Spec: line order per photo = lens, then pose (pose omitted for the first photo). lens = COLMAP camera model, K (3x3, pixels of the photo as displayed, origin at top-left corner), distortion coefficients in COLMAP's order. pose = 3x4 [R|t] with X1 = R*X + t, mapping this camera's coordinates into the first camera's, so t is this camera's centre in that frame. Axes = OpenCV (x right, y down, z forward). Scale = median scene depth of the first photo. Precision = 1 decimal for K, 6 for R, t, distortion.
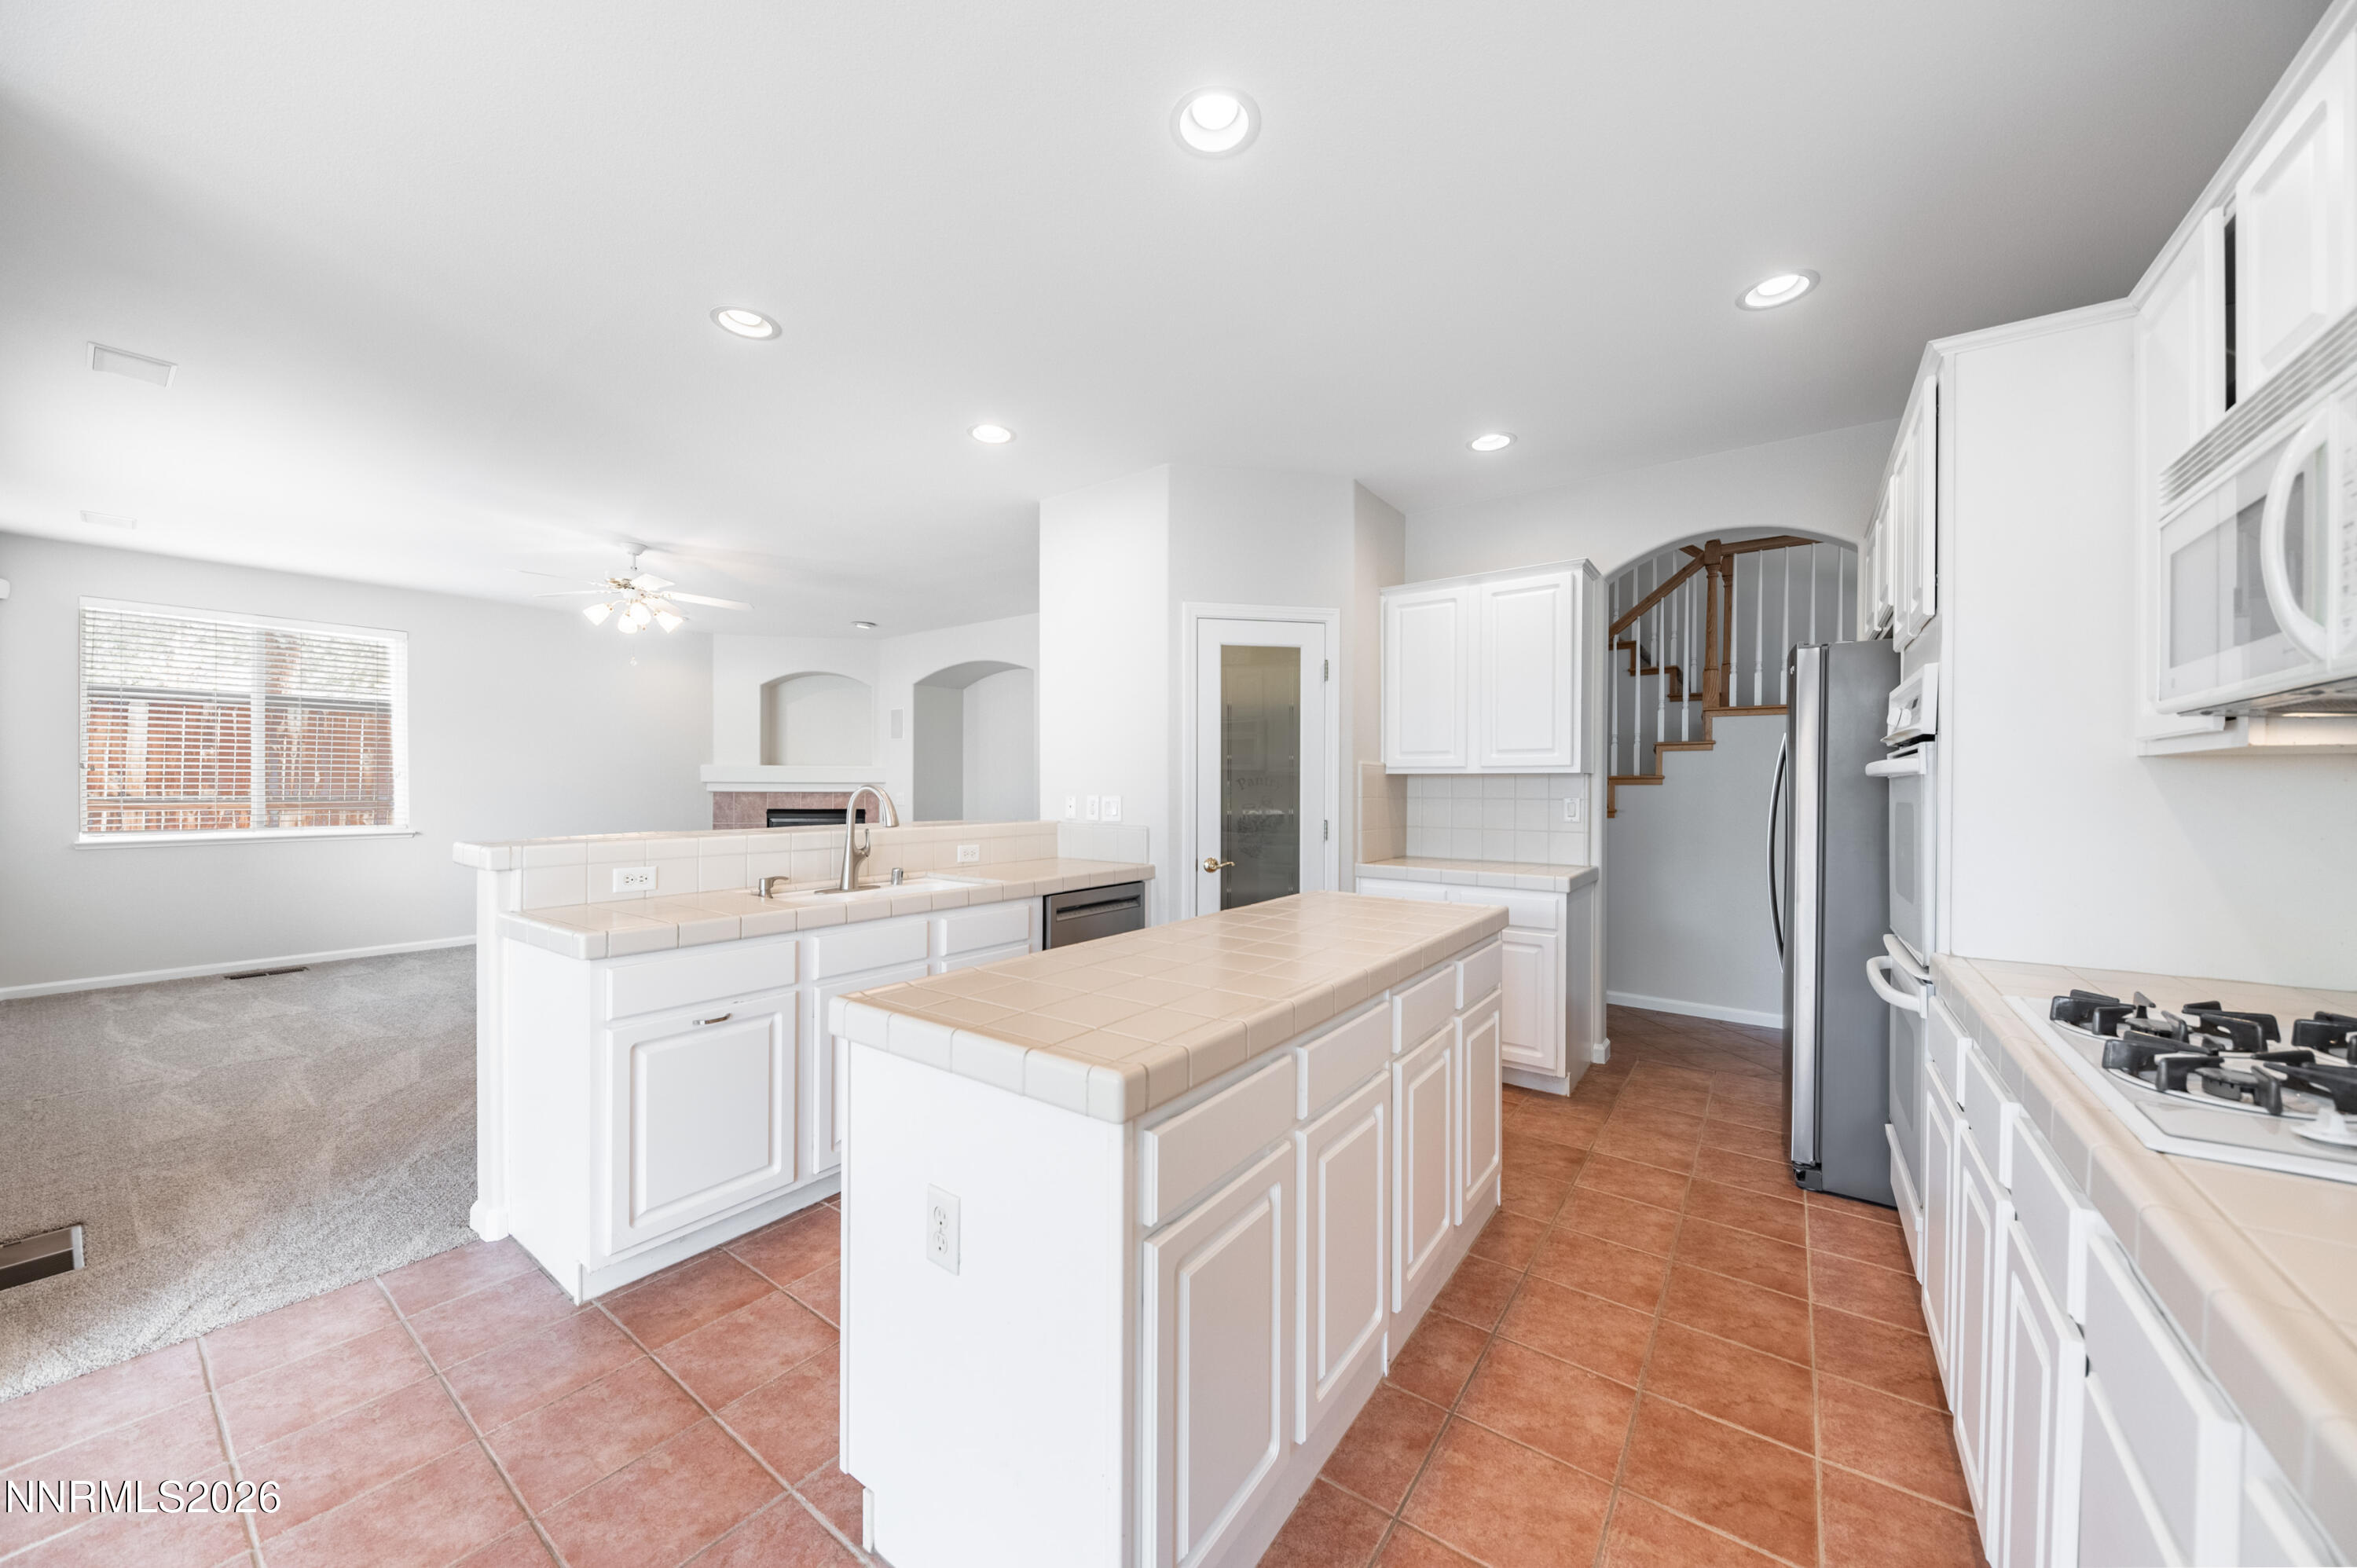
lens RADIAL K [[837.5, 0, 1184.8], [0, 837.5, 785.3], [0, 0, 1]] dist [0.000831, -0.001128]
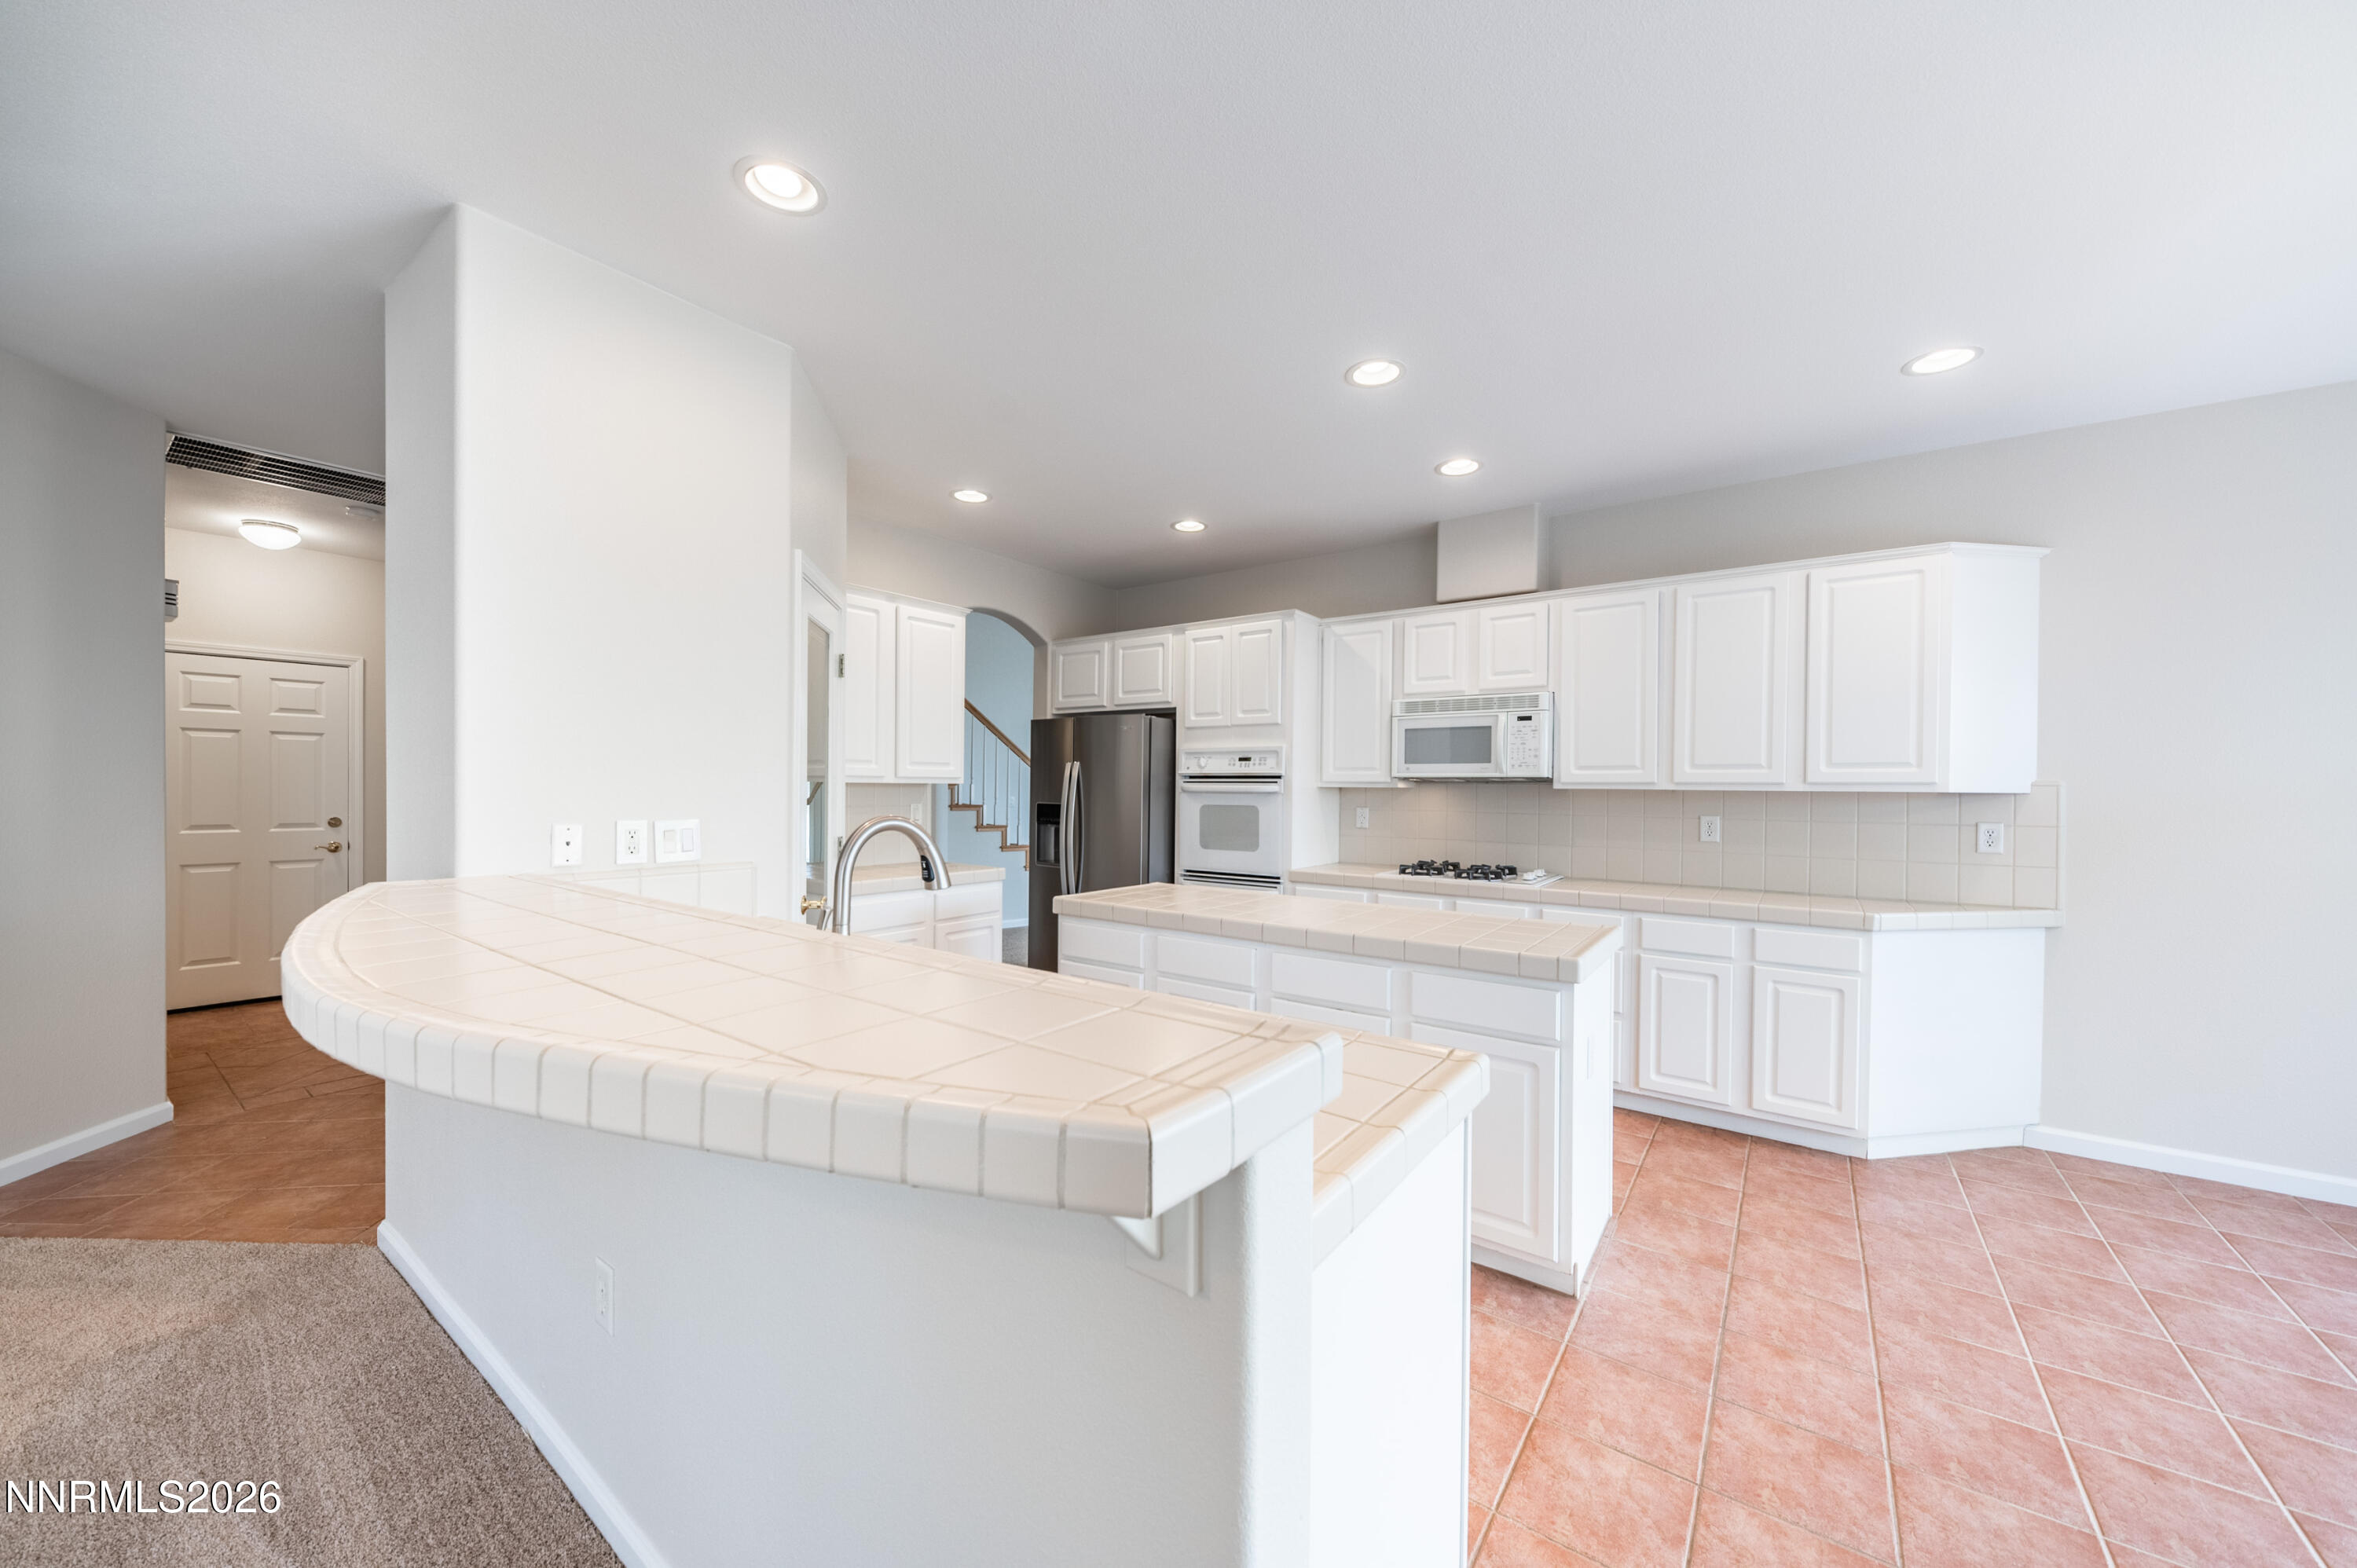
lens RADIAL K [[851.4, 0, 1174.1], [0, 851.4, 795.0], [0, 0, 1]] dist [0.001356, -0.000743]
pose [[-0.002808, -0.013162, 0.999909, -0.656662], [-0.012561, 0.999835, 0.013125, -0.016092], [-0.999917, -0.012523, -0.002973, 0.592210]]
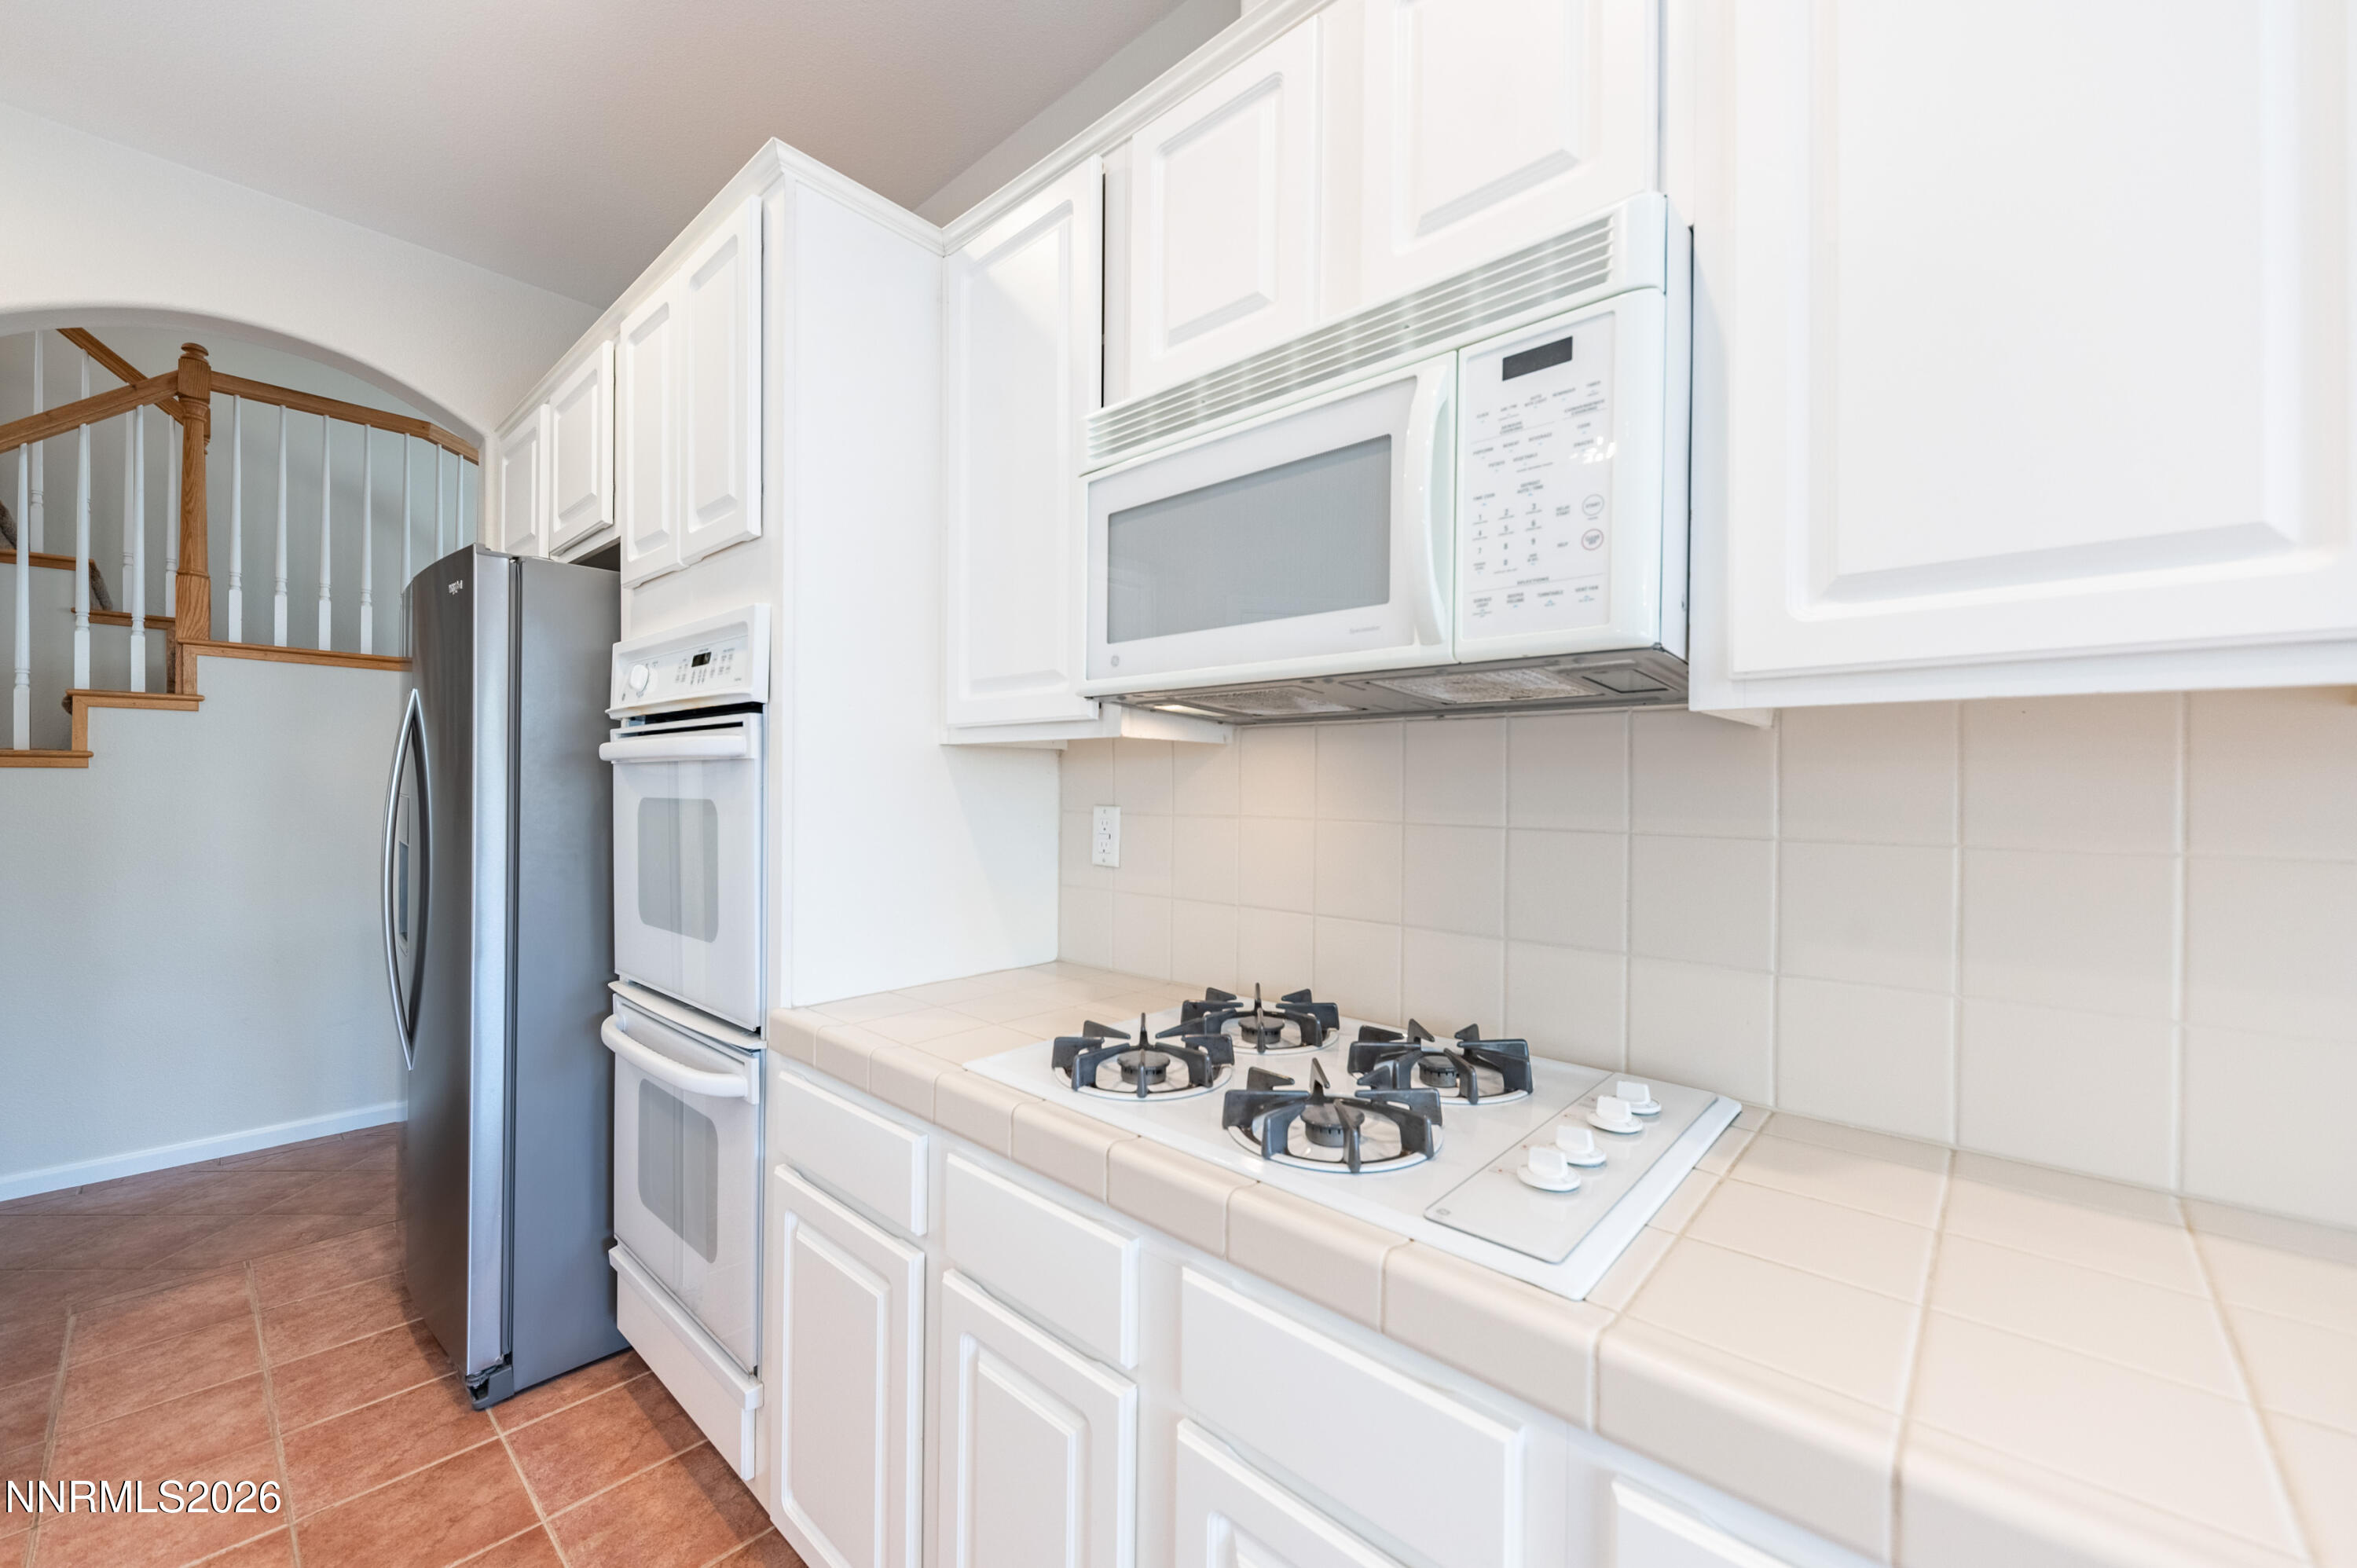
lens RADIAL K [[917.5, 0, 1160.1], [0, 917.5, 788.4], [0, 0, 1]] dist [-0.003038, -0.001424]
pose [[0.120993, -0.009233, 0.992610, 0.073755], [-0.009079, 0.999905, 0.010408, 0.000121], [-0.992612, -0.010271, 0.120897, 0.259587]]
